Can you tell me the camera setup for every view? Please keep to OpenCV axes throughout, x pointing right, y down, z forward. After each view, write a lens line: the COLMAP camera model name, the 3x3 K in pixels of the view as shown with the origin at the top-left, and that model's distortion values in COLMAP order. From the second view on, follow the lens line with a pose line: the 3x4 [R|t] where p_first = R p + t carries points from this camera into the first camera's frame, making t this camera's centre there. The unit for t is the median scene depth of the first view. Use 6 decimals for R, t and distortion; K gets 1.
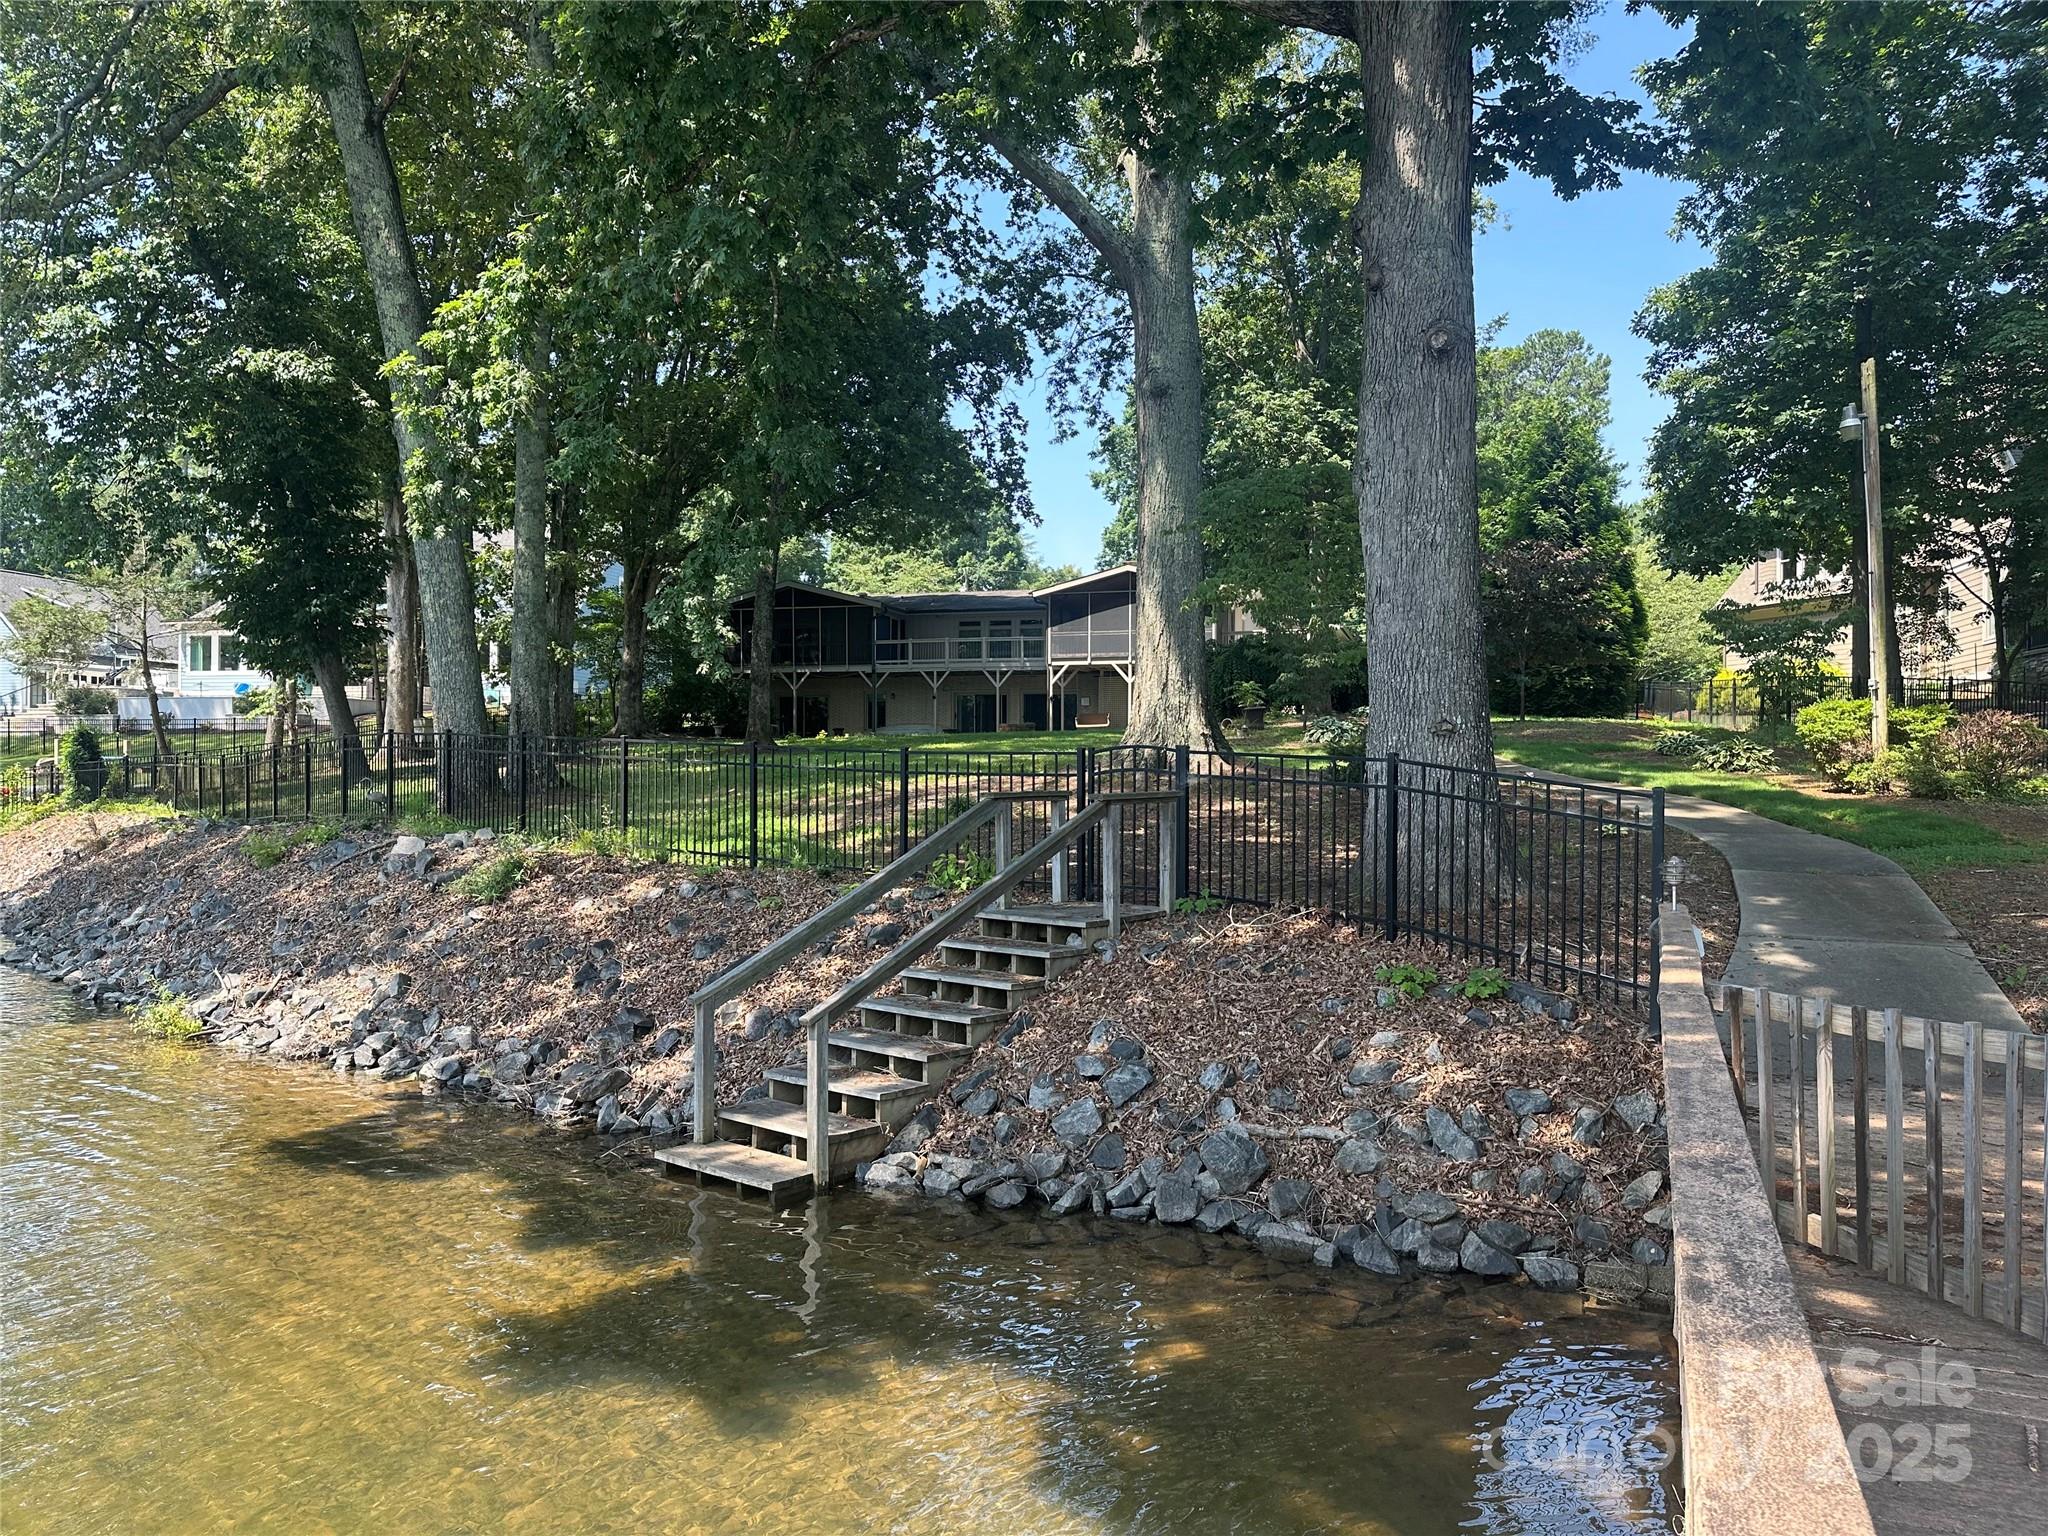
lens RADIAL K [[1413.7, 0, 1023.3], [0, 1413.7, 764.6], [0, 0, 1]] dist [0.010084, 0.000256]
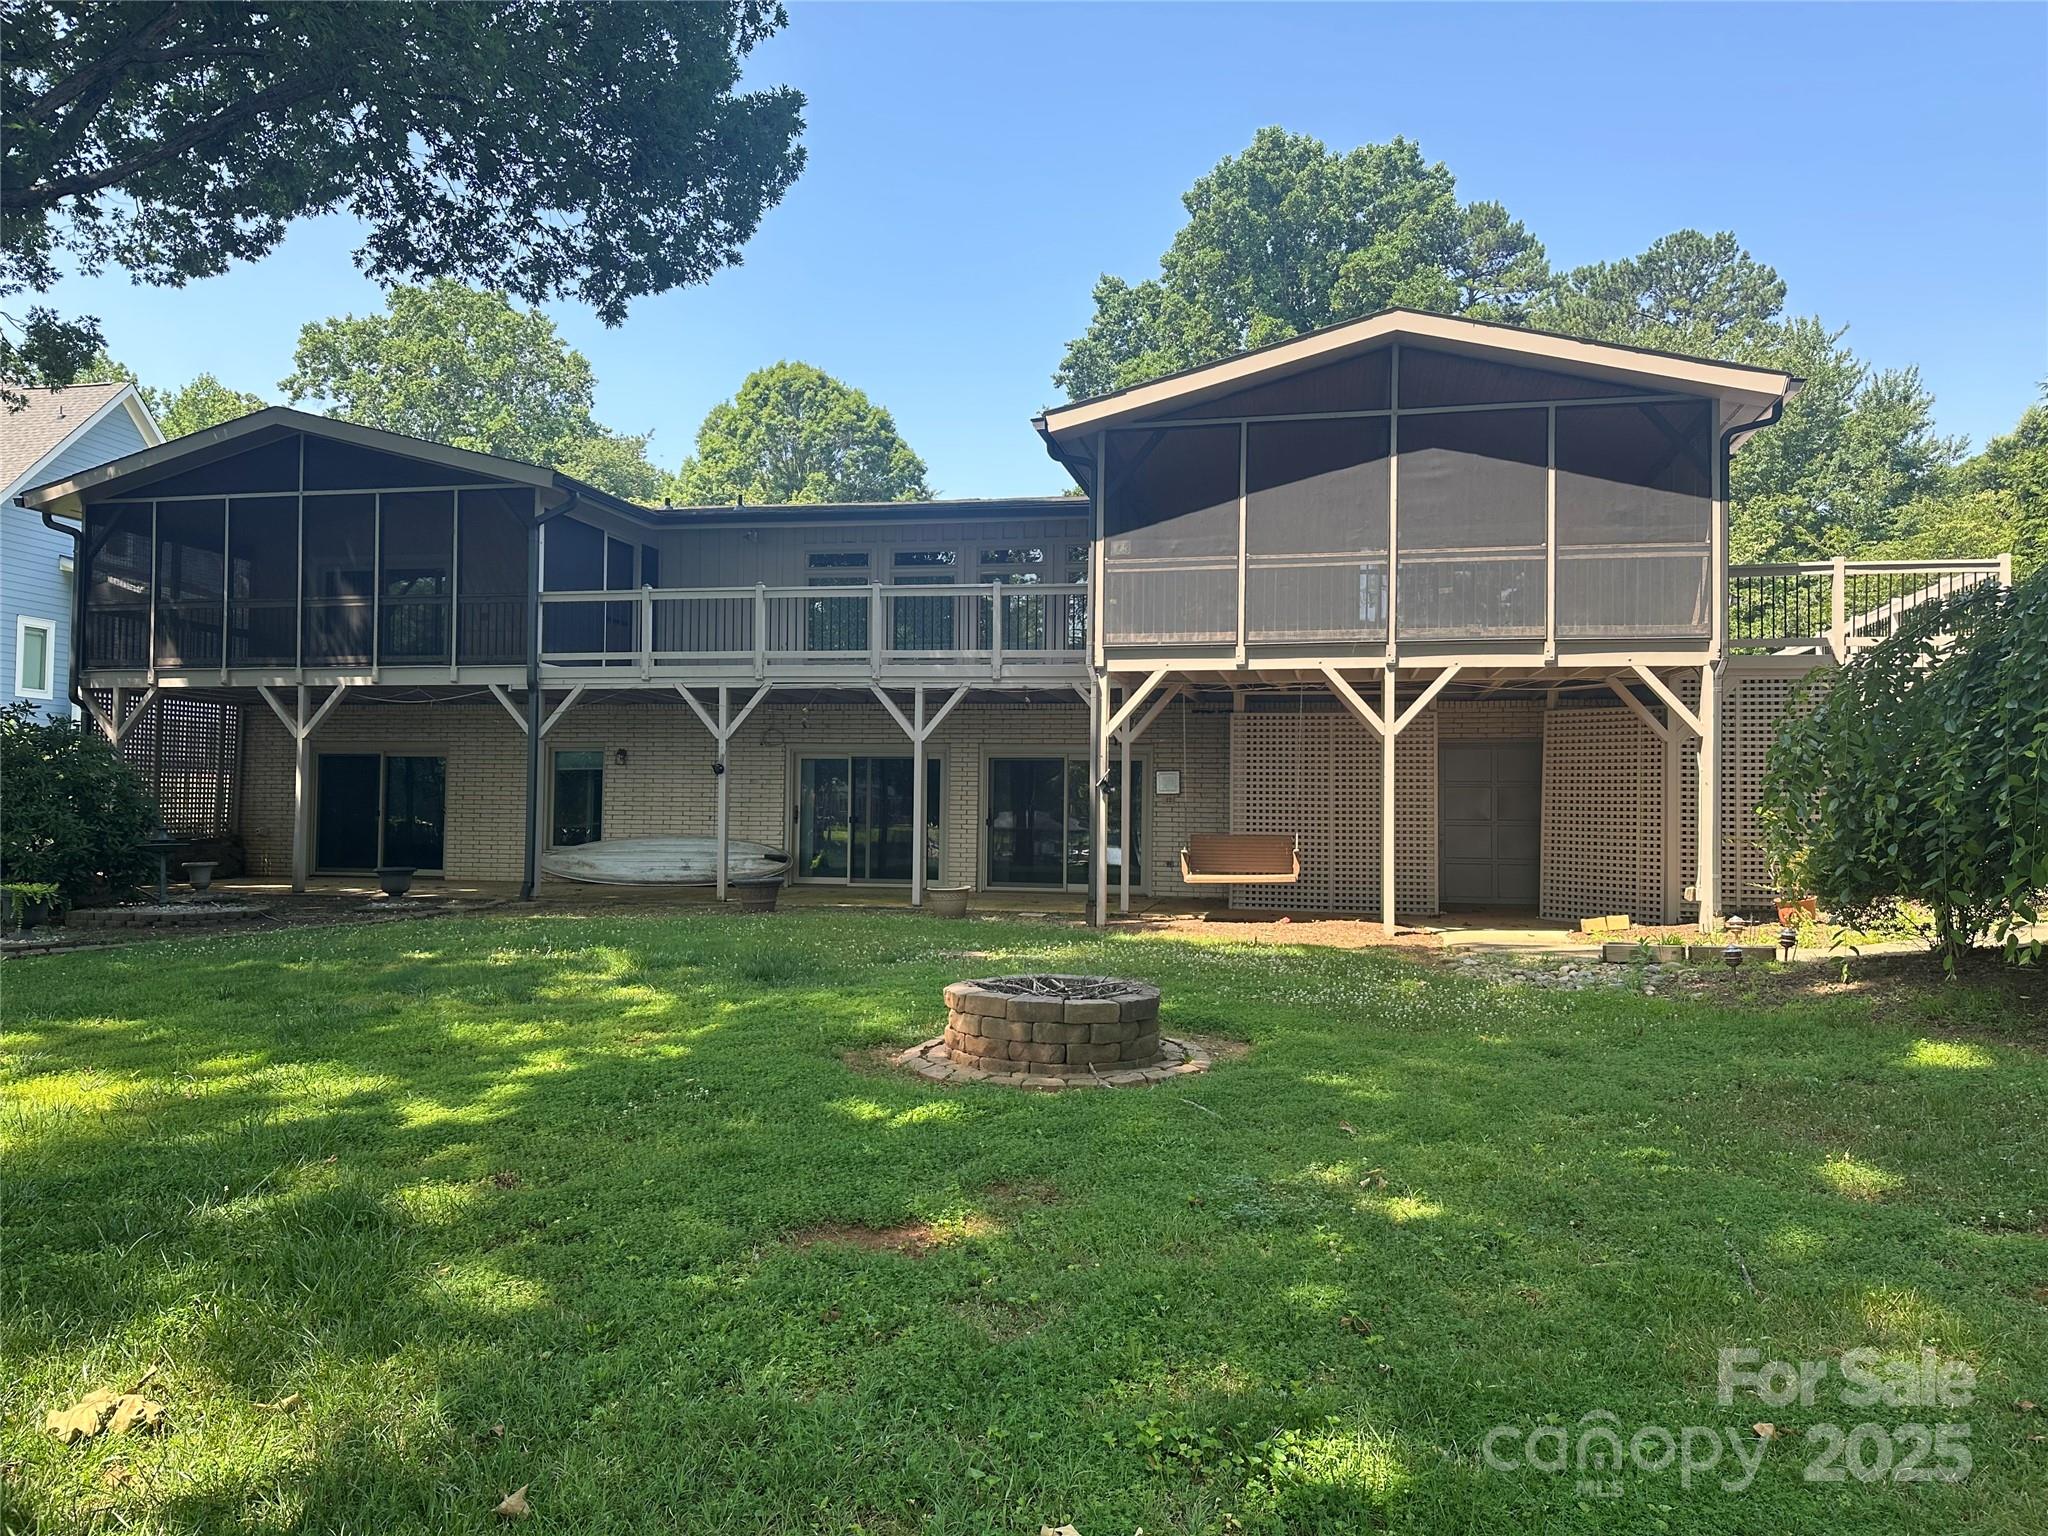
lens RADIAL K [[1413.7, 0, 1025.4], [0, 1413.7, 771.0], [0, 0, 1]] dist [0.010084, 0.000256]
pose [[0.996851, 0.011532, 0.078451, -0.018926], [-0.009821, 0.999706, -0.022167, -0.040758], [-0.078684, 0.021327, 0.996671, 0.675238]]
